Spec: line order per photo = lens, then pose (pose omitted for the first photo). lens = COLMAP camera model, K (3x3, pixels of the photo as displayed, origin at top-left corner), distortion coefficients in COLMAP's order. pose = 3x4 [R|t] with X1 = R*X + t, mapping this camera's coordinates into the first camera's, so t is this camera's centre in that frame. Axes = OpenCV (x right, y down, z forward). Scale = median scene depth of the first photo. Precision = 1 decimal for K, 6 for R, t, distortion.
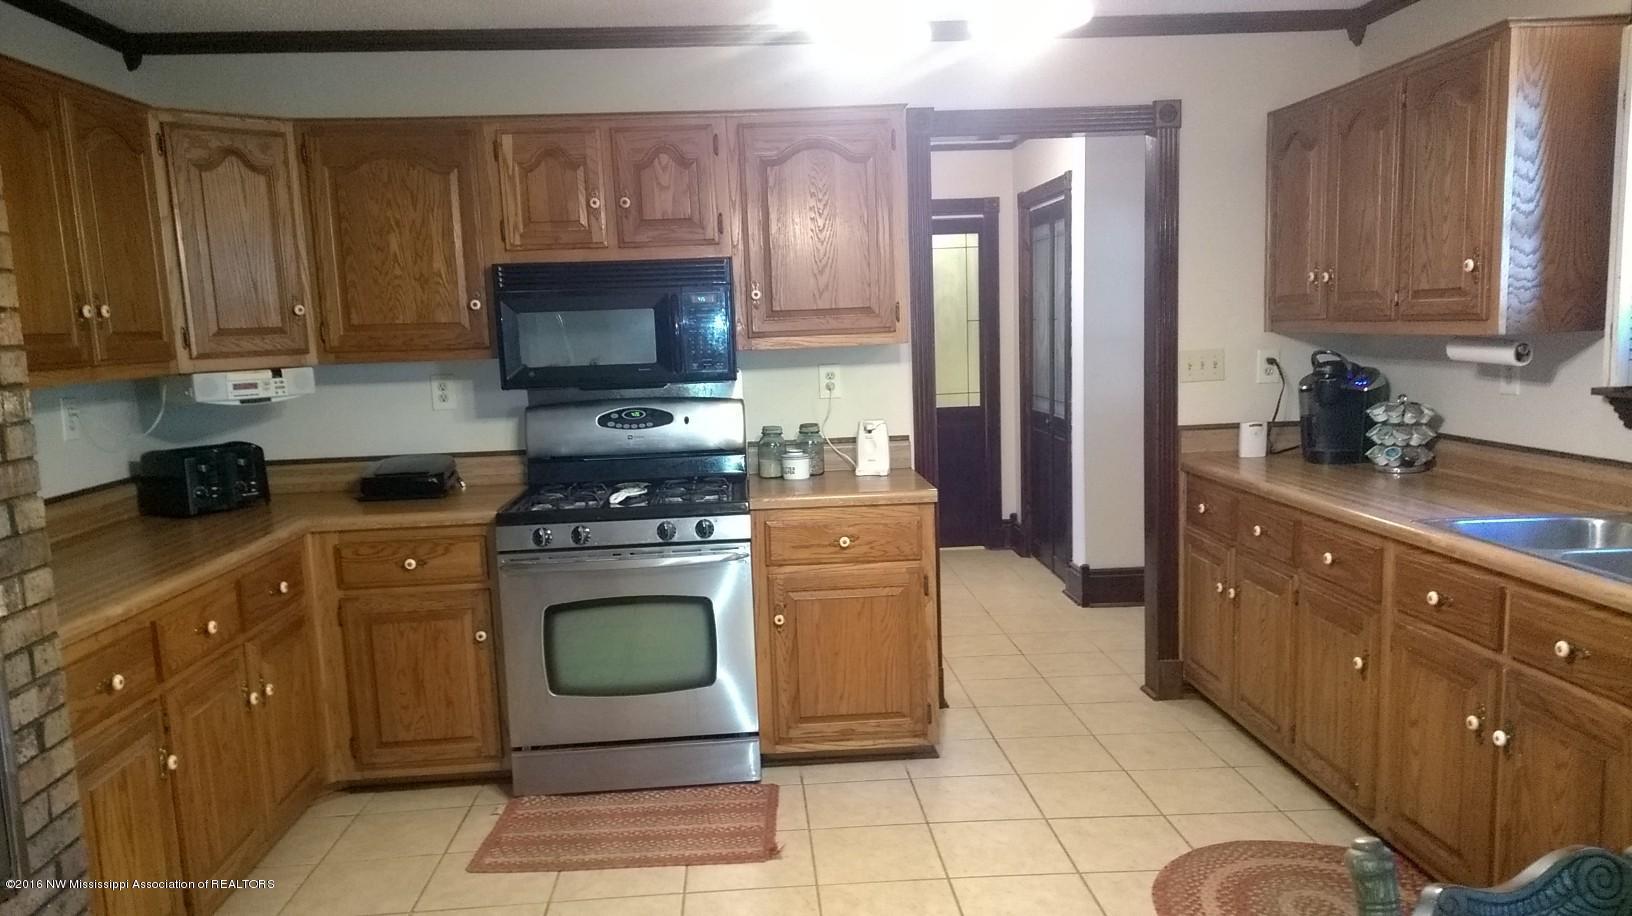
lens RADIAL K [[1187.2, 0, 814.1], [0, 1187.2, 467.8], [0, 0, 1]] dist [0.070608, -0.029929]
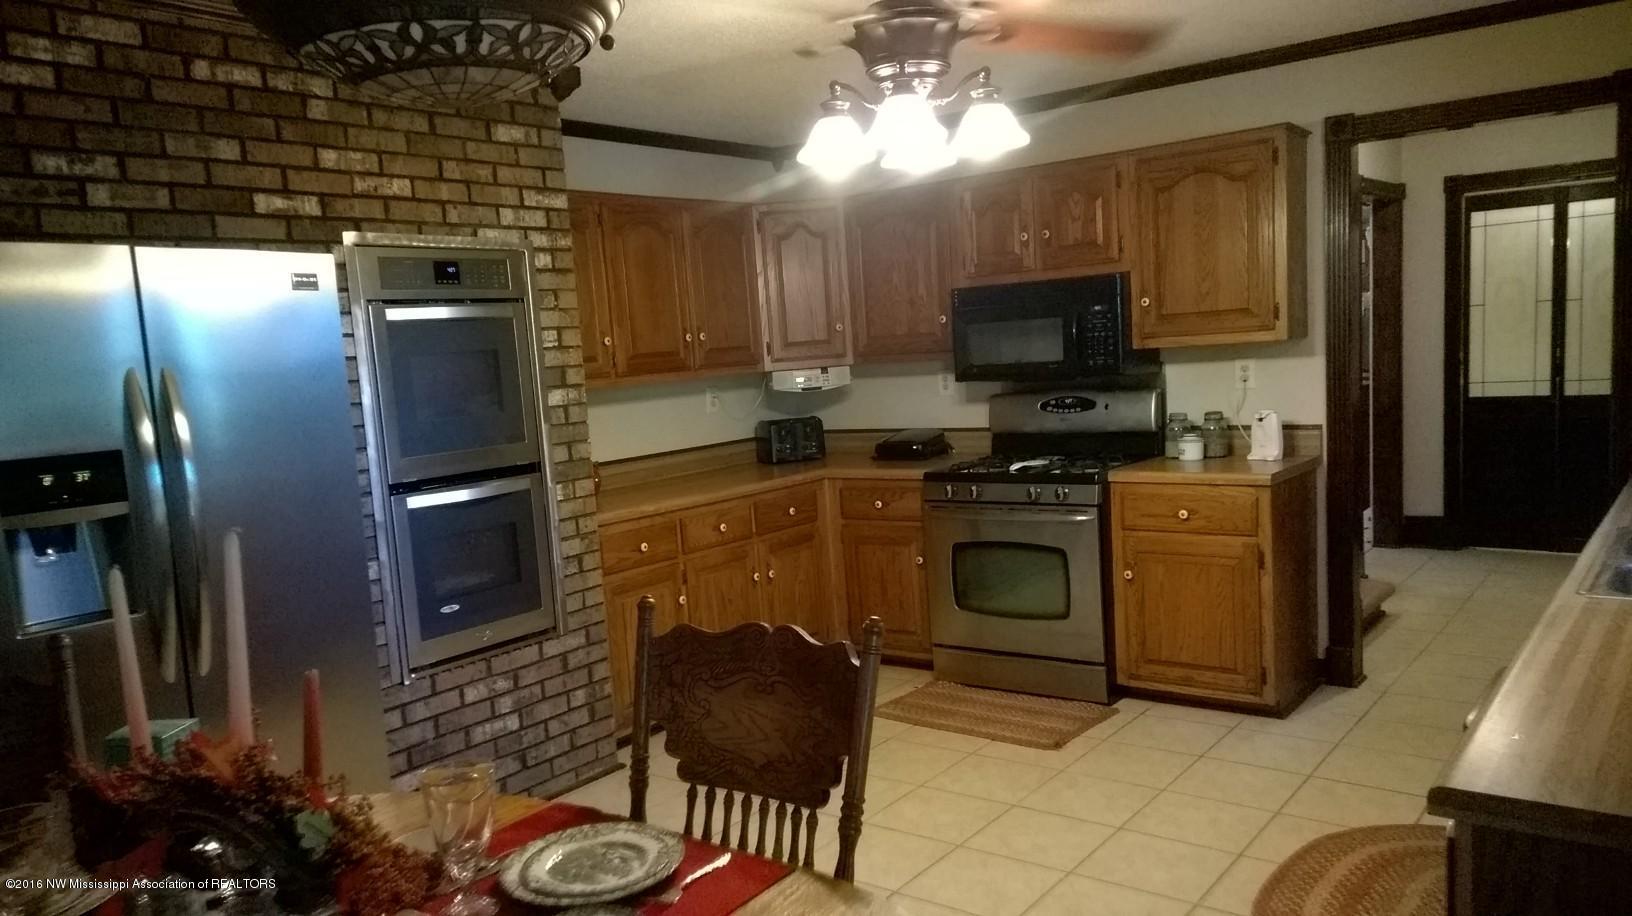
lens RADIAL K [[1187.2, 0, 820.5], [0, 1187.2, 464.2], [0, 0, 1]] dist [0.070608, -0.029929]
pose [[0.762401, 0.051303, -0.645068, 0.501250], [-0.040403, 0.998681, 0.031674, -0.009368], [0.645842, 0.001914, 0.763468, -0.123098]]
